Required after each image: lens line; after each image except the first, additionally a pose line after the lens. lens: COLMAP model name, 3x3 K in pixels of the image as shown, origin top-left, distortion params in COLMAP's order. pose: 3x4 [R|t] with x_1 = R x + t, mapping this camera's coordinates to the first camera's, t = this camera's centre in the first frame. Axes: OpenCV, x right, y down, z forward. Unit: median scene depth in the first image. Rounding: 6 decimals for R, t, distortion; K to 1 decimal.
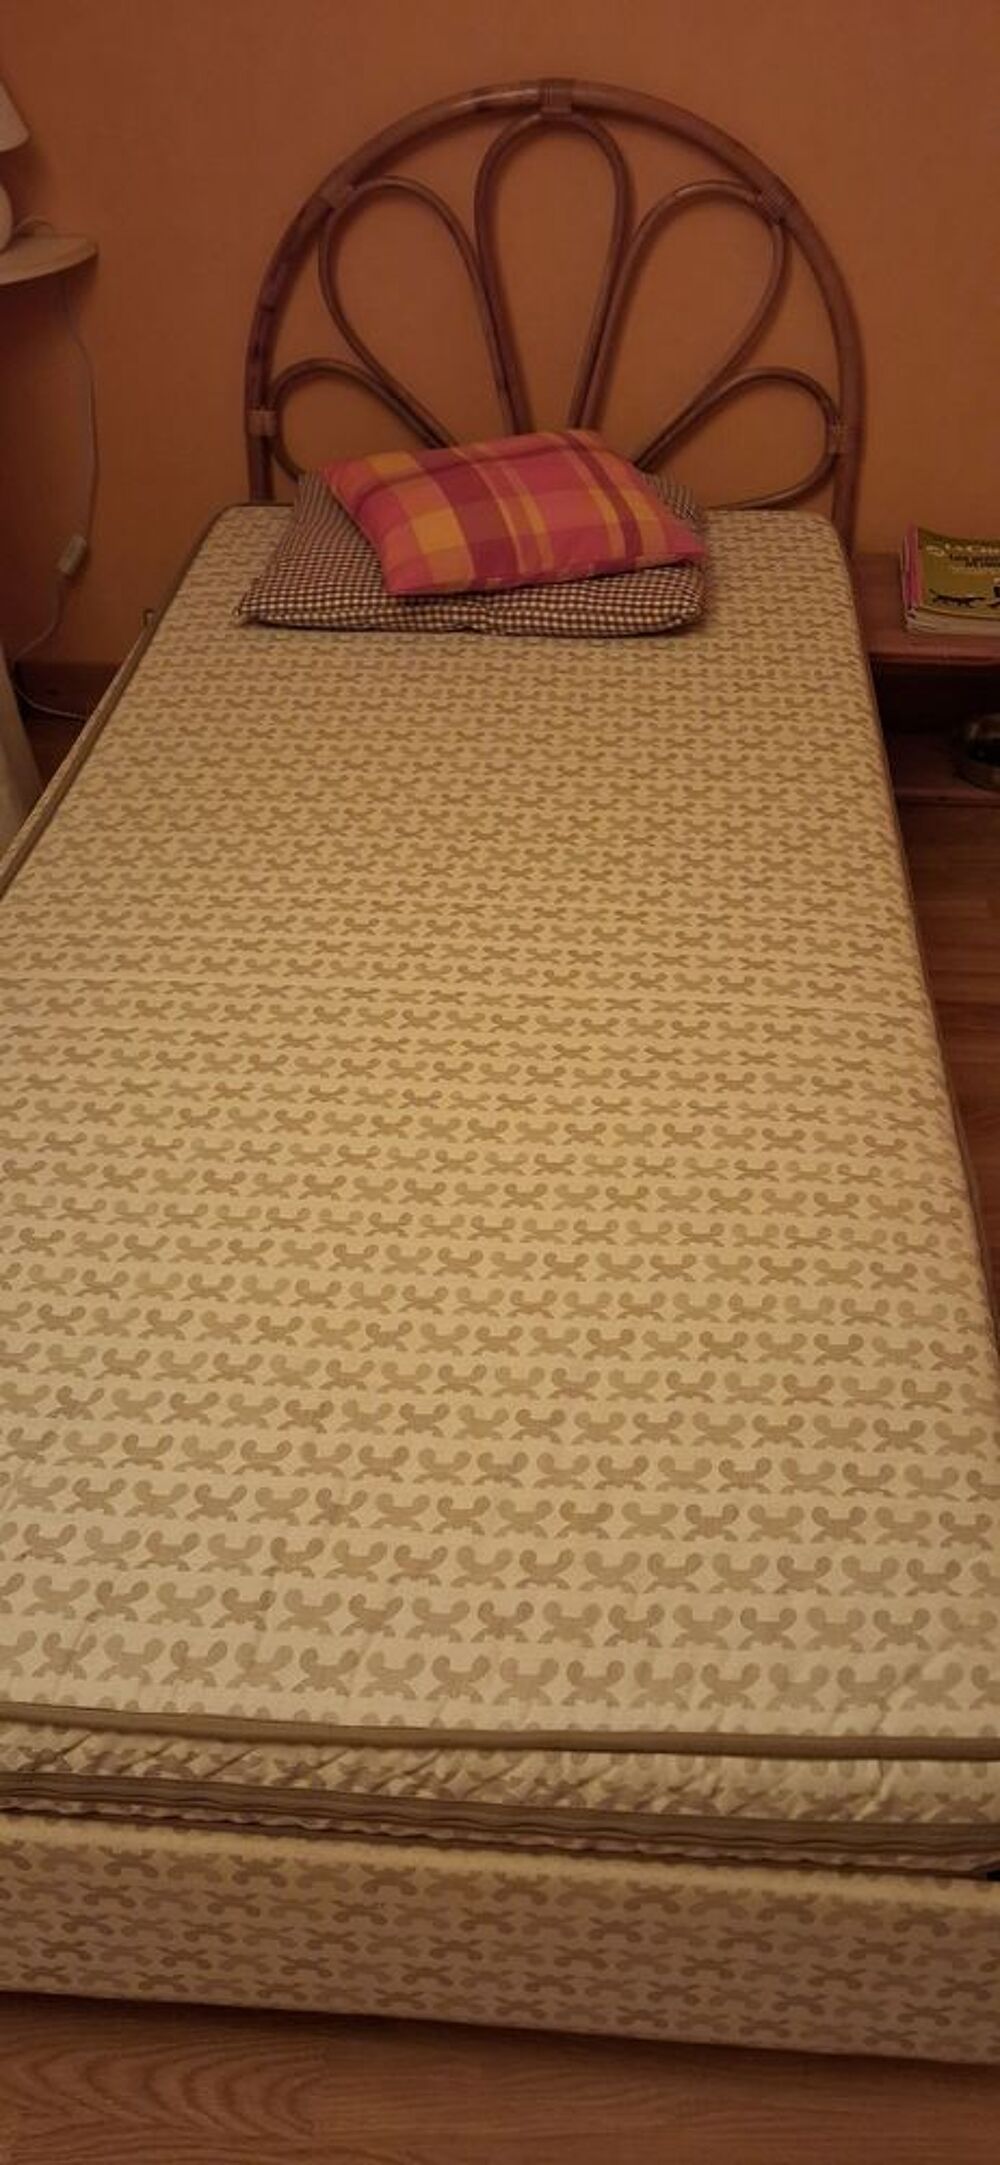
lens RADIAL K [[1698.8, 0, 500.0], [0, 1698.8, 1082.5], [0, 0, 1]] dist [0.022951, -0.000766]
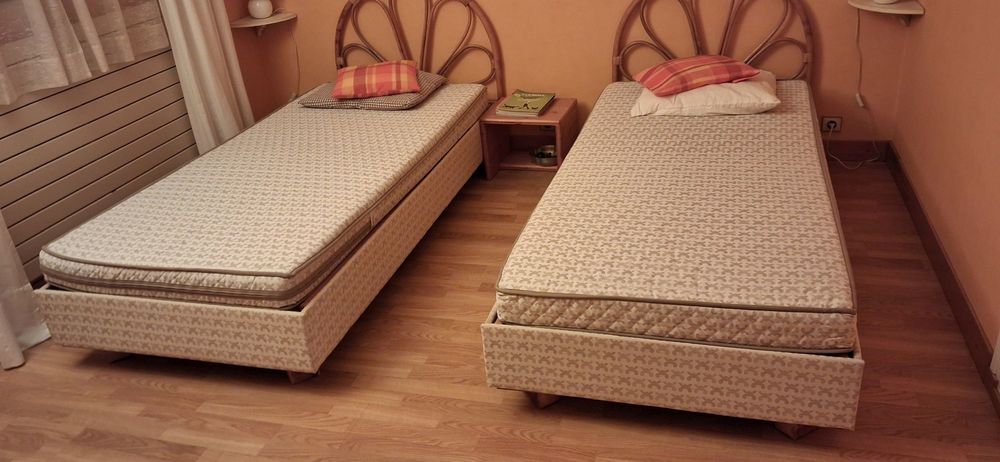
lens RADIAL K [[784.7, 0, 500.0], [0, 784.7, 231.0], [0, 0, 1]] dist [0.022951, -0.000766]
pose [[0.980224, 0.040011, -0.193804, 0.639168], [-0.077065, 0.979214, -0.187619, 0.295160], [0.182269, 0.198845, 0.962932, -0.541180]]
